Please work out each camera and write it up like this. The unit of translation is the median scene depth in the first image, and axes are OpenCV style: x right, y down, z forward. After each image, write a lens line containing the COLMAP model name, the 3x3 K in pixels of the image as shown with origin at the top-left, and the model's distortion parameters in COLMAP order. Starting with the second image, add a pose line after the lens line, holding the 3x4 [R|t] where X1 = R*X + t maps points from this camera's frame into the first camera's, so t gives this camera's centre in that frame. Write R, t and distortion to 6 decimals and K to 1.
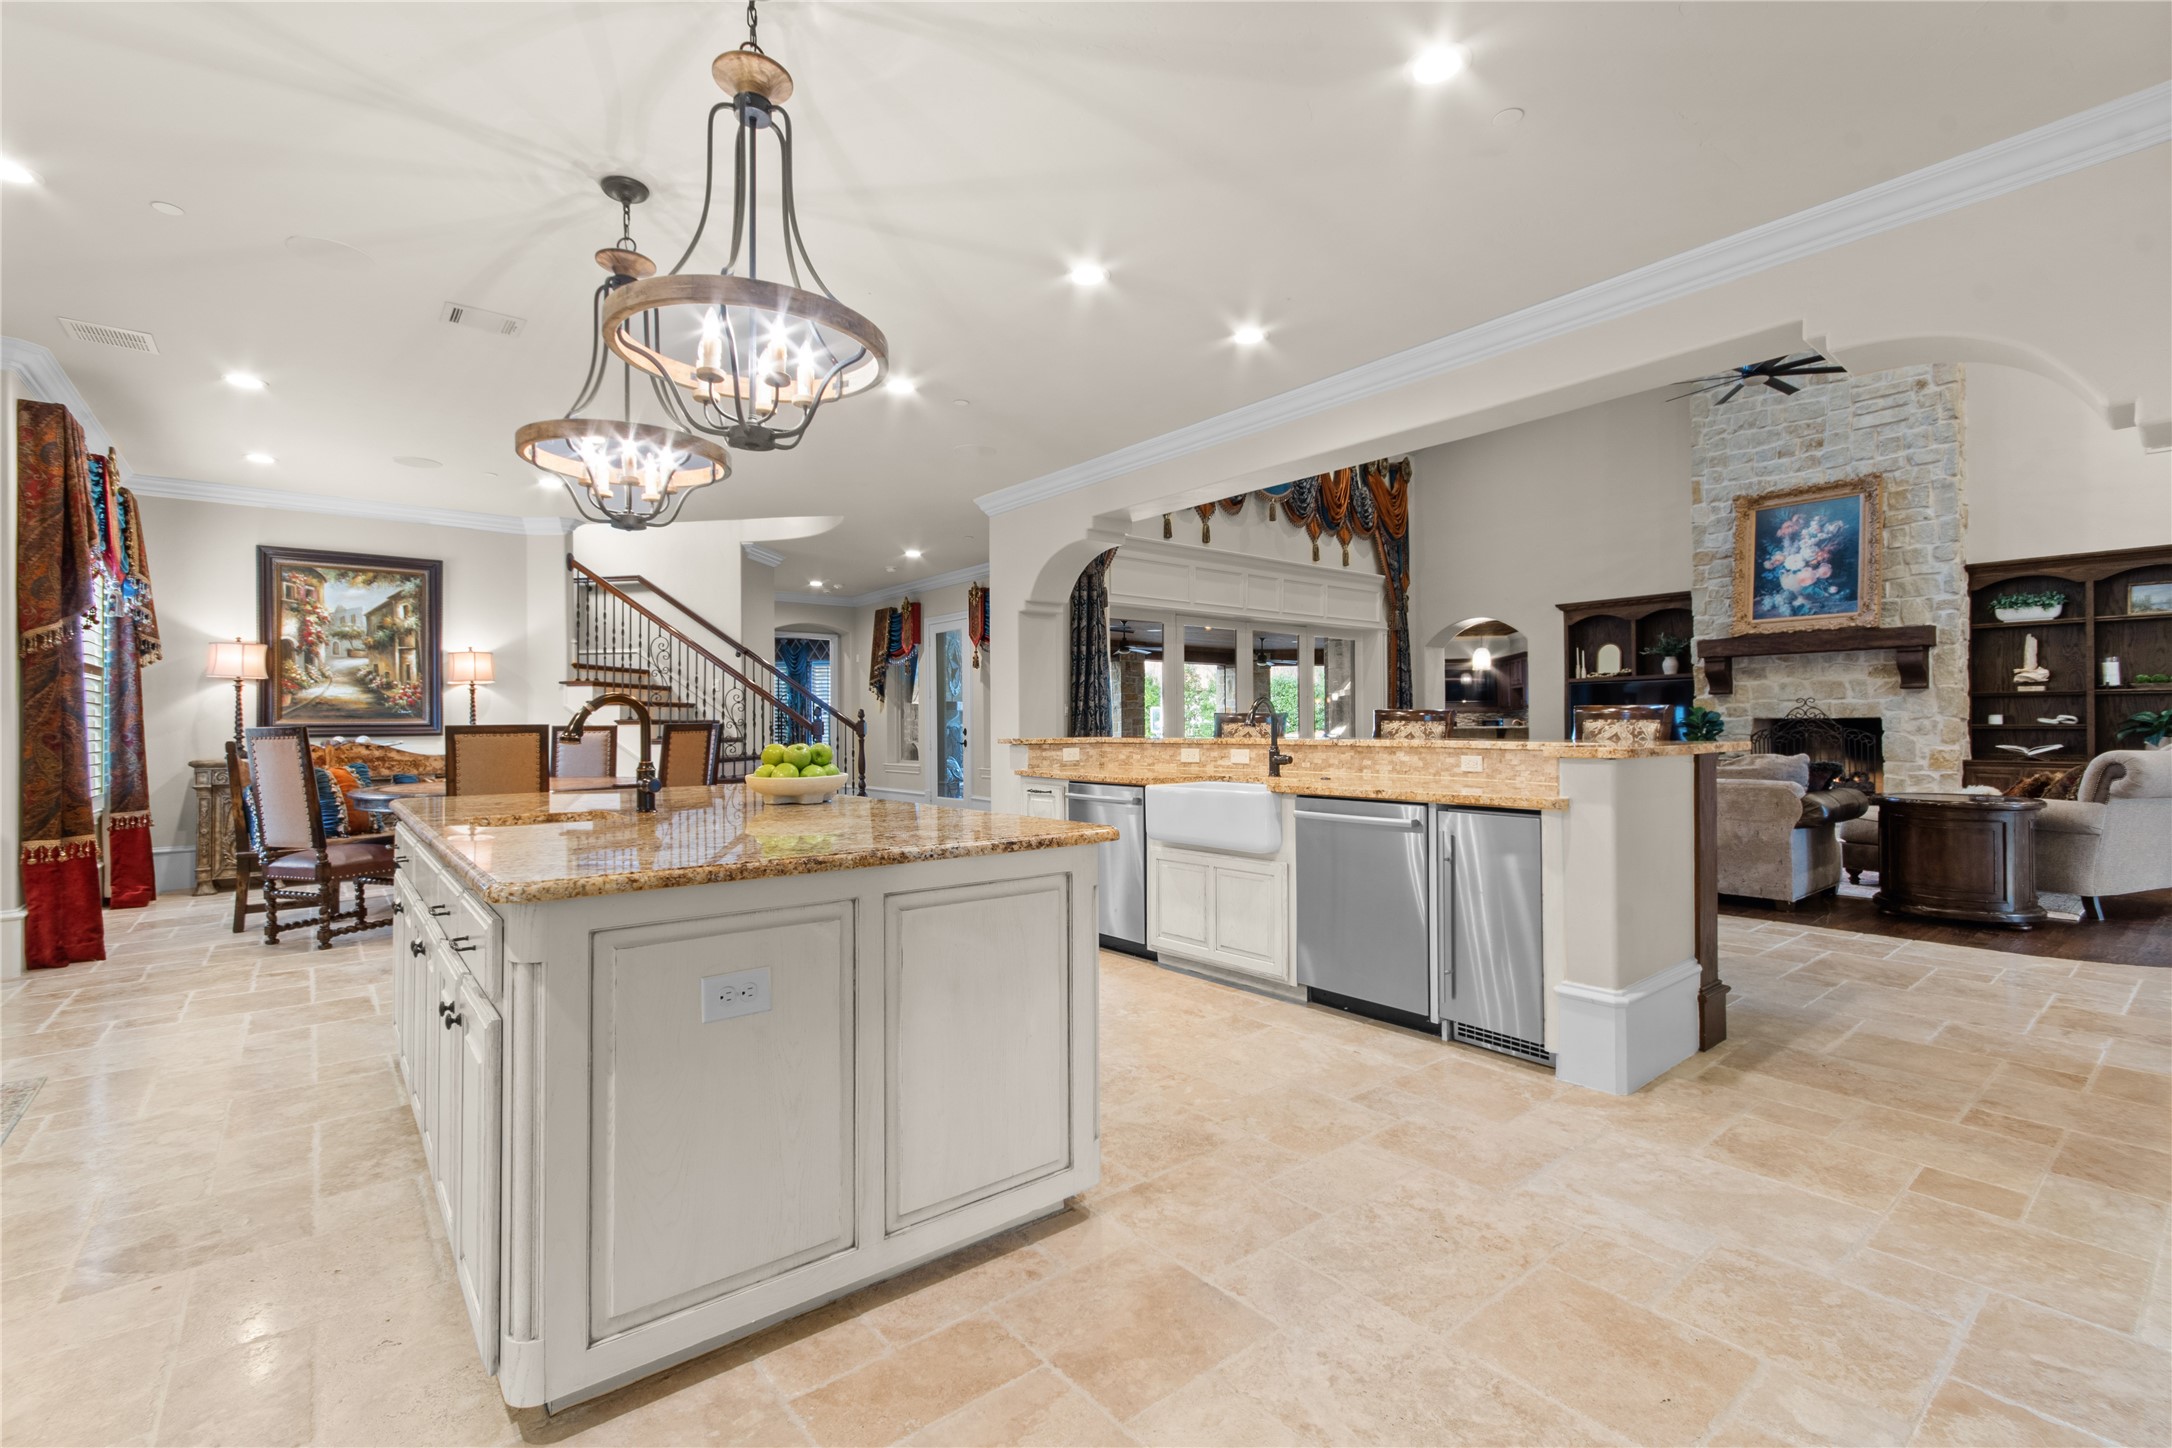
lens RADIAL K [[950.2, 0, 1081.5], [0, 950.2, 722.8], [0, 0, 1]] dist [0.002210, 0.000633]
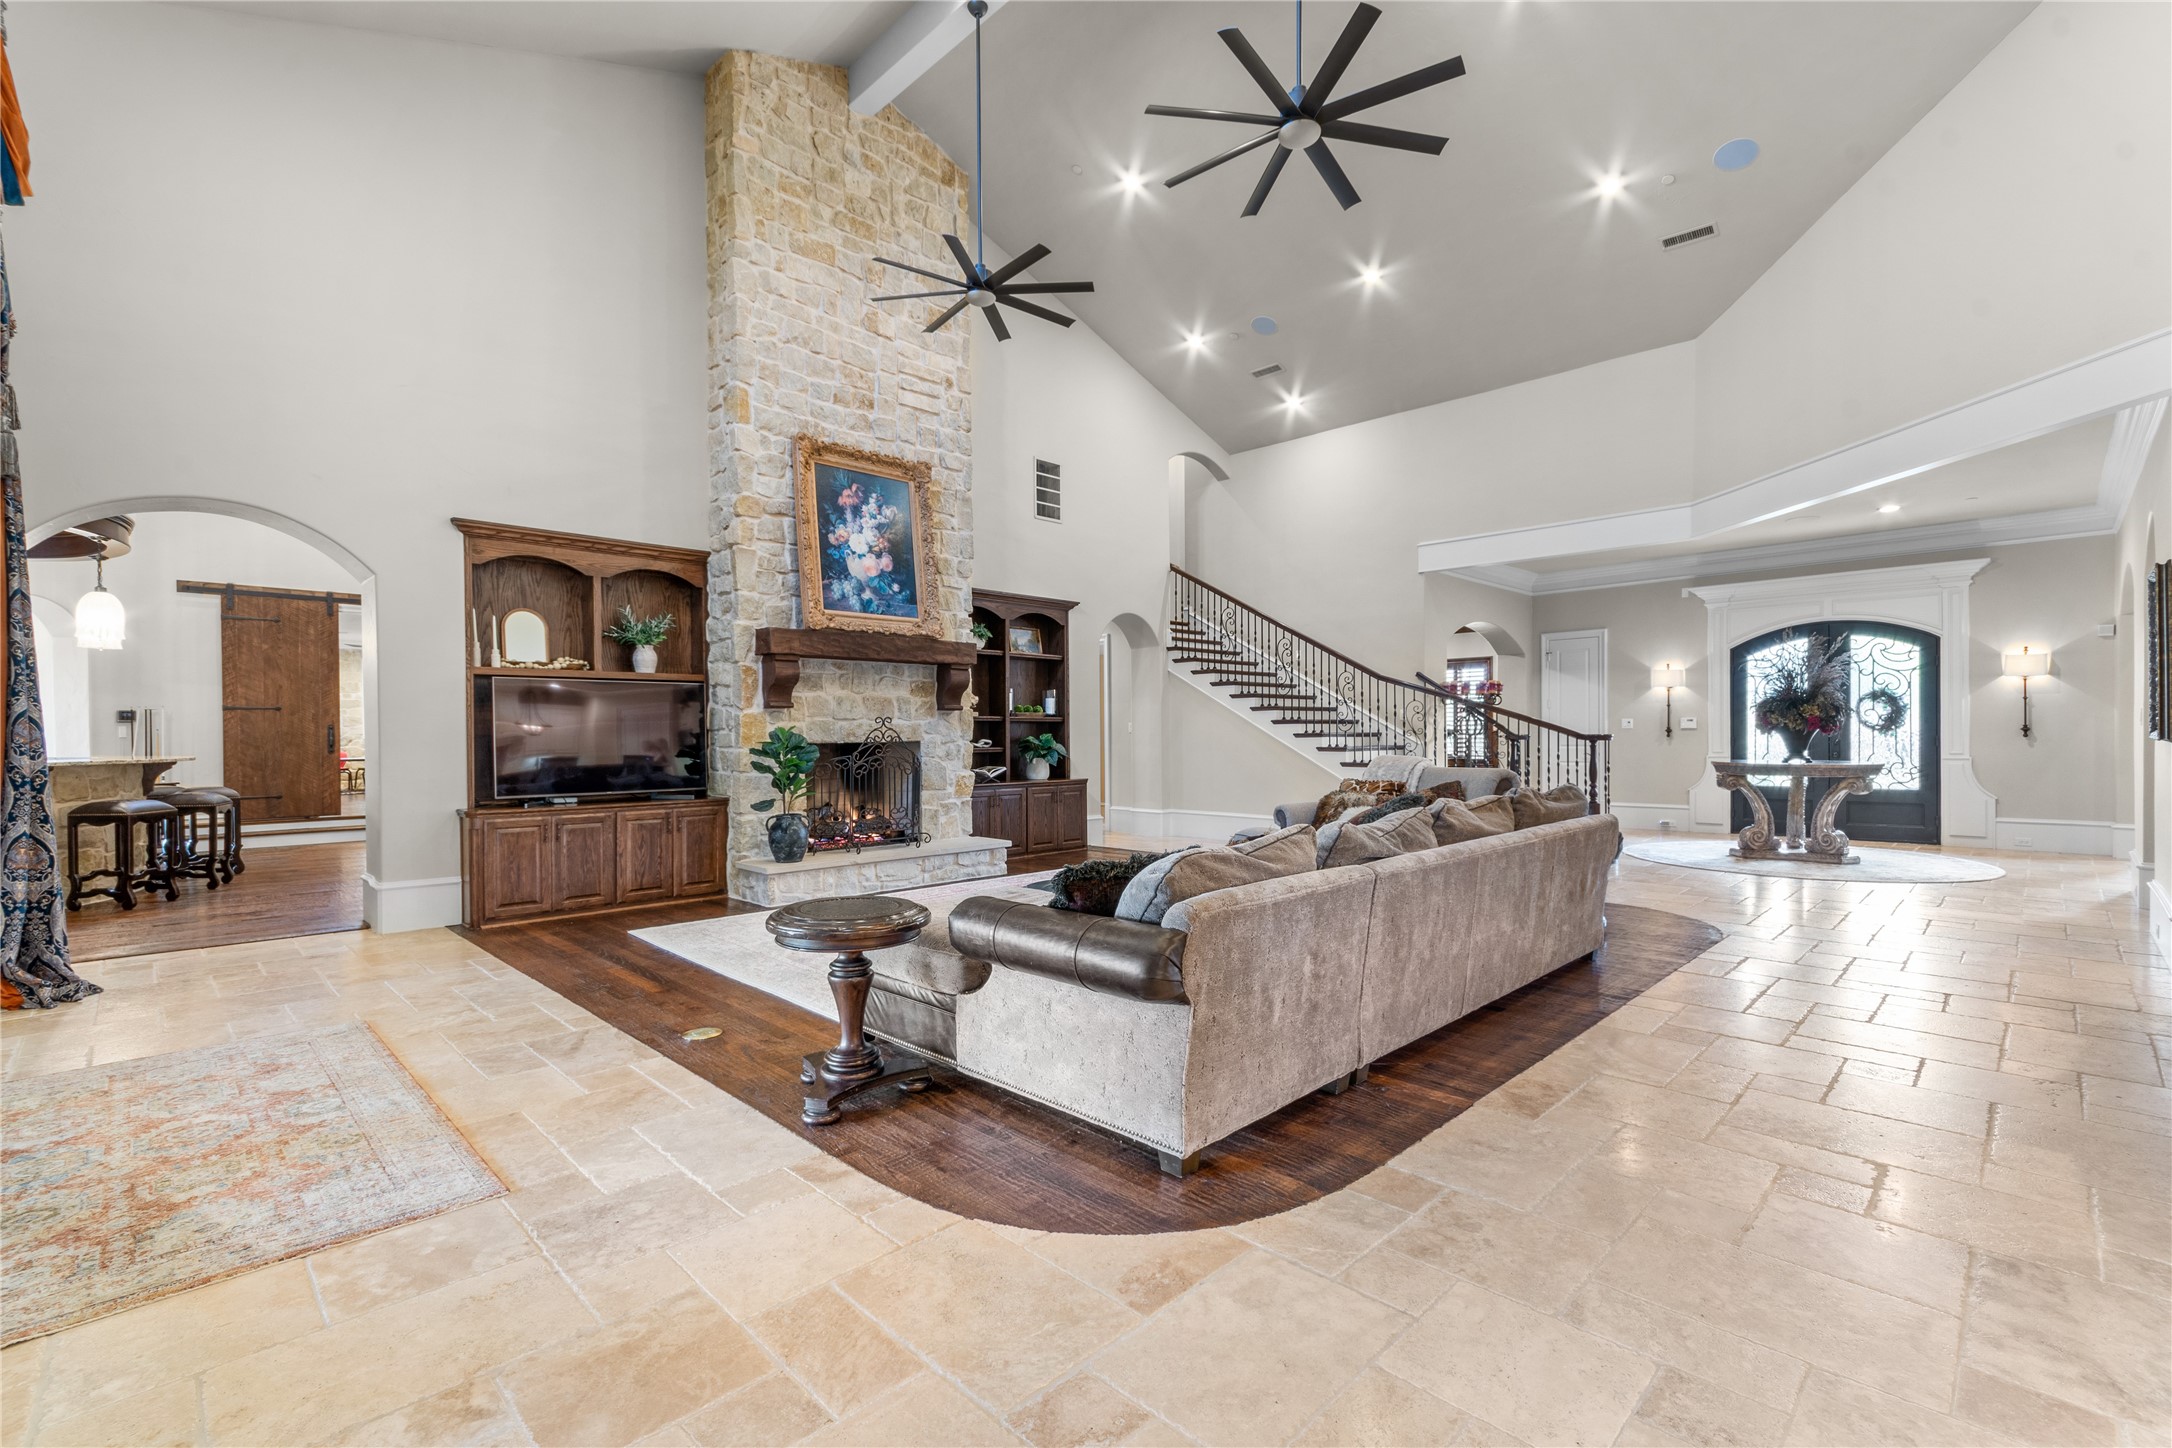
lens RADIAL K [[950.2, 0, 1087.7], [0, 950.2, 731.4], [0, 0, 1]] dist [0.002210, 0.000633]
pose [[-0.101457, 0.002714, 0.994836, -0.049906], [-0.004826, 0.999983, -0.003220, -0.012260], [-0.994828, -0.005128, -0.101442, 0.893482]]
